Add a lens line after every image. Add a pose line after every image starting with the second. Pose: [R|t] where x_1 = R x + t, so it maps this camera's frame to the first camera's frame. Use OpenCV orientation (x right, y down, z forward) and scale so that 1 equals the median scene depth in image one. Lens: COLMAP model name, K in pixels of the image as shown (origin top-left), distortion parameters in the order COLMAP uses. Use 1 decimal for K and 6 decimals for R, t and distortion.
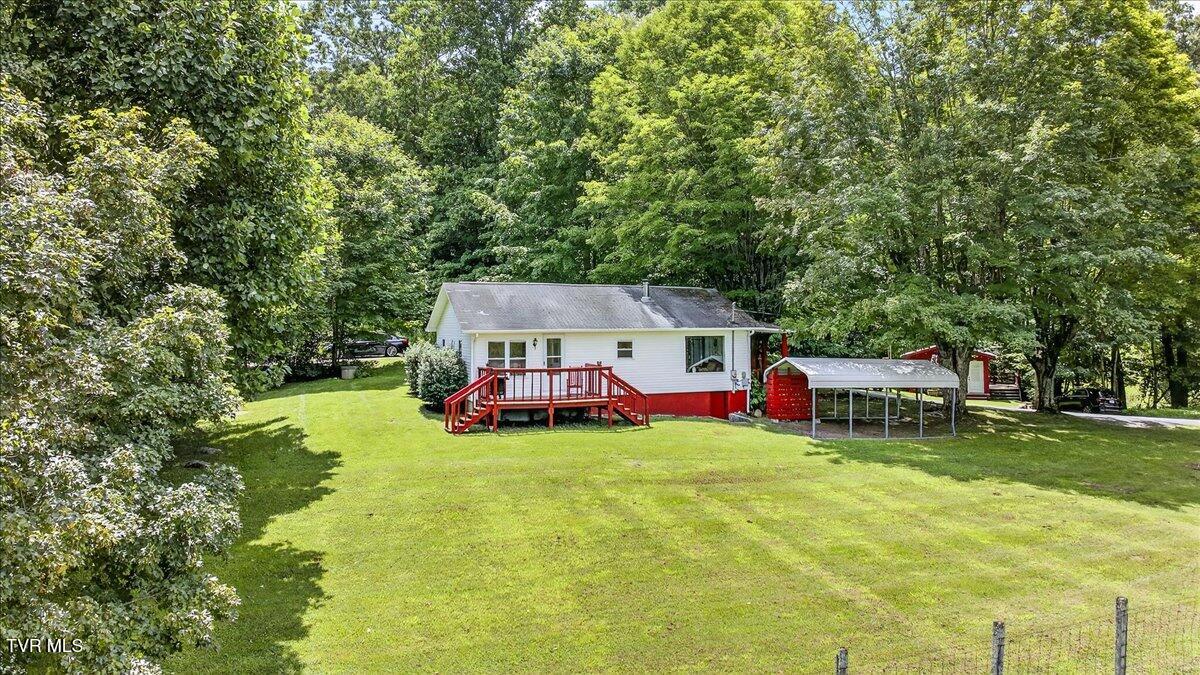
lens RADIAL K [[877.2, 0, 600.0], [0, 877.2, 337.5], [0, 0, 1]] dist [-0.119935, -0.008314]
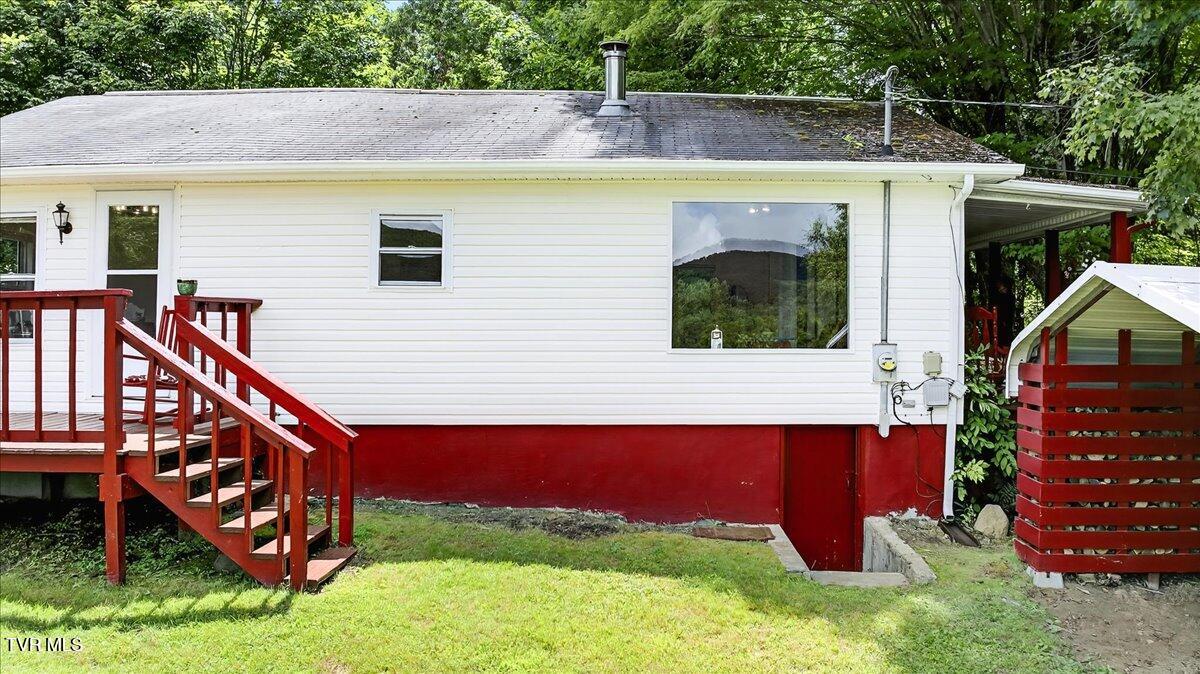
lens RADIAL K [[877.2, 0, 600.0], [0, 877.2, 337.0], [0, 0, 1]] dist [-0.119935, -0.008314]
pose [[0.929376, 0.015496, -0.368809, 0.168952], [-0.015379, 0.999876, 0.003257, 0.036286], [0.368814, 0.002645, 0.929500, 0.747396]]
